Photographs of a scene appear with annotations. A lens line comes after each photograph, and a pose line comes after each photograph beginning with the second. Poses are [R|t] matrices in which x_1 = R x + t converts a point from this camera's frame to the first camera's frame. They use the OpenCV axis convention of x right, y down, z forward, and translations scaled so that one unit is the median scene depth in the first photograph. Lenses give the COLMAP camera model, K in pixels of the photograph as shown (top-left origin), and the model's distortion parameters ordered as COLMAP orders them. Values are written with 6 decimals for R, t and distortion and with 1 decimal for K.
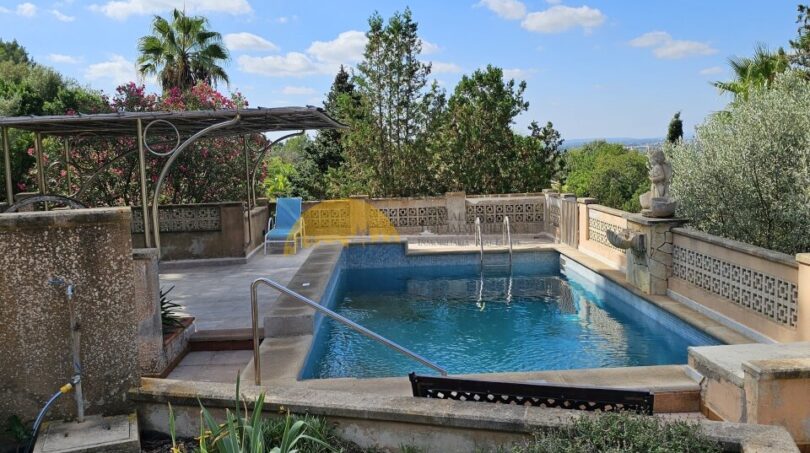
lens RADIAL K [[720.0, 0, 403.1], [0, 720.0, 231.1], [0, 0, 1]] dist [0.065461, -0.062507]
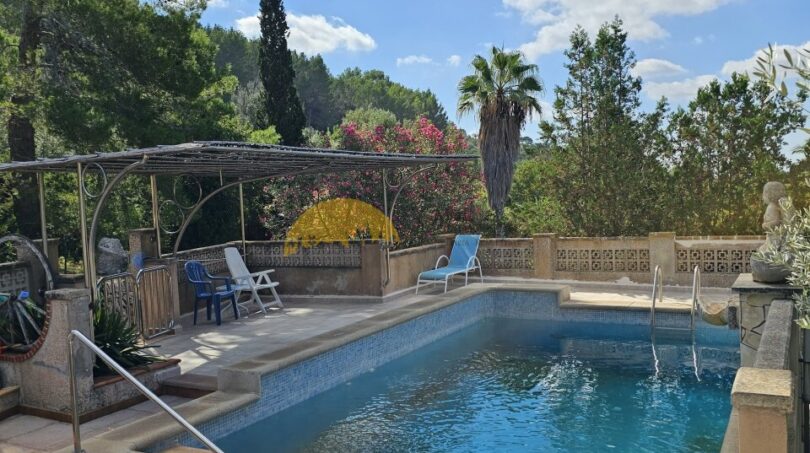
lens RADIAL K [[720.0, 0, 404.9], [0, 720.0, 224.3], [0, 0, 1]] dist [0.065461, -0.062507]
pose [[0.862568, 0.015317, -0.505710, 0.234957], [-0.040719, 0.998401, -0.039213, -0.018958], [0.504301, 0.054416, 0.861812, 0.148377]]
